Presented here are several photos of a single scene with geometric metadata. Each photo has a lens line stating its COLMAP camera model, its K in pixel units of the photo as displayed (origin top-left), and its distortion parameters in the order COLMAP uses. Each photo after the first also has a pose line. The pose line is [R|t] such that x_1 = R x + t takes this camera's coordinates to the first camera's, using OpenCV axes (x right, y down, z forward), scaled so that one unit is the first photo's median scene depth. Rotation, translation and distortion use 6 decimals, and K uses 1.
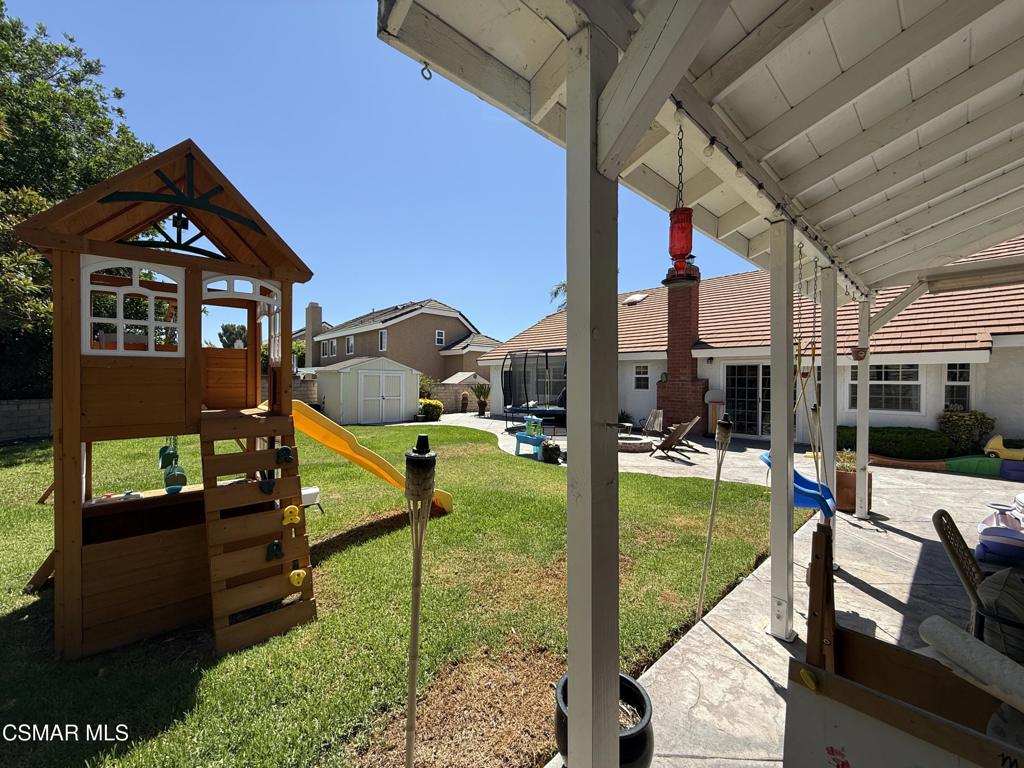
lens RADIAL K [[411.1, 0, 512.0], [0, 411.1, 384.0], [0, 0, 1]] dist [-0.002748, -0.000288]
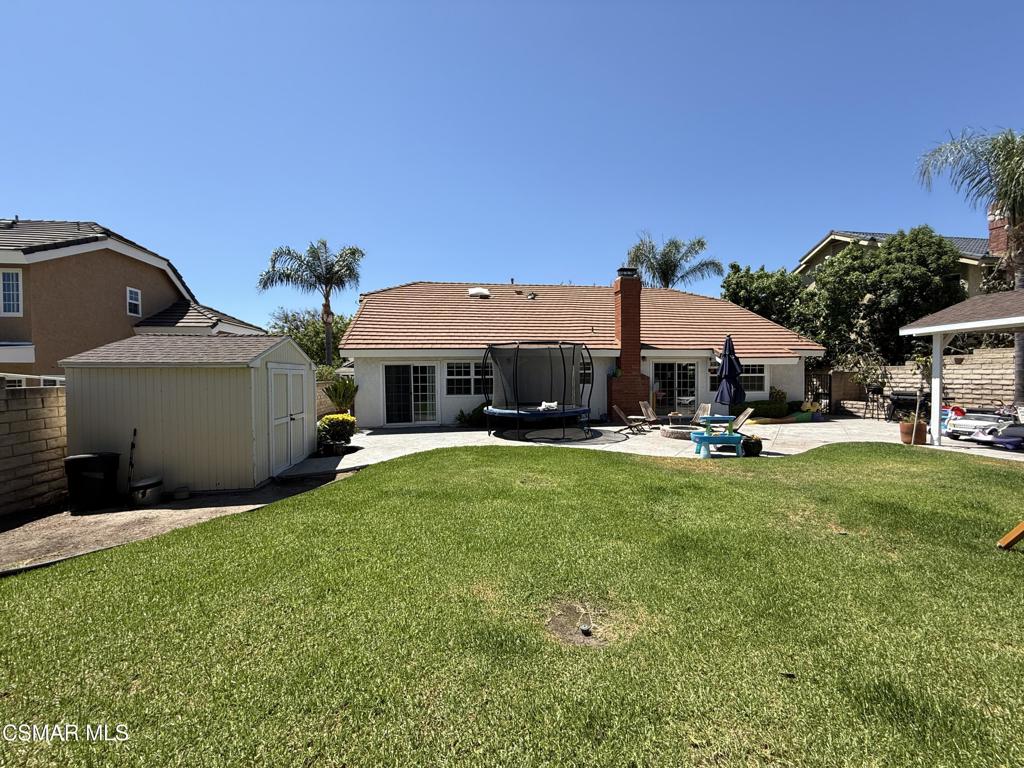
lens RADIAL K [[411.1, 0, 512.0], [0, 411.1, 384.0], [0, 0, 1]] dist [-0.002748, -0.000288]
pose [[0.563145, -0.028436, 0.825868, -0.502379], [0.017750, 0.999593, 0.022314, -0.010267], [-0.826167, 0.002094, 0.563421, 0.412963]]
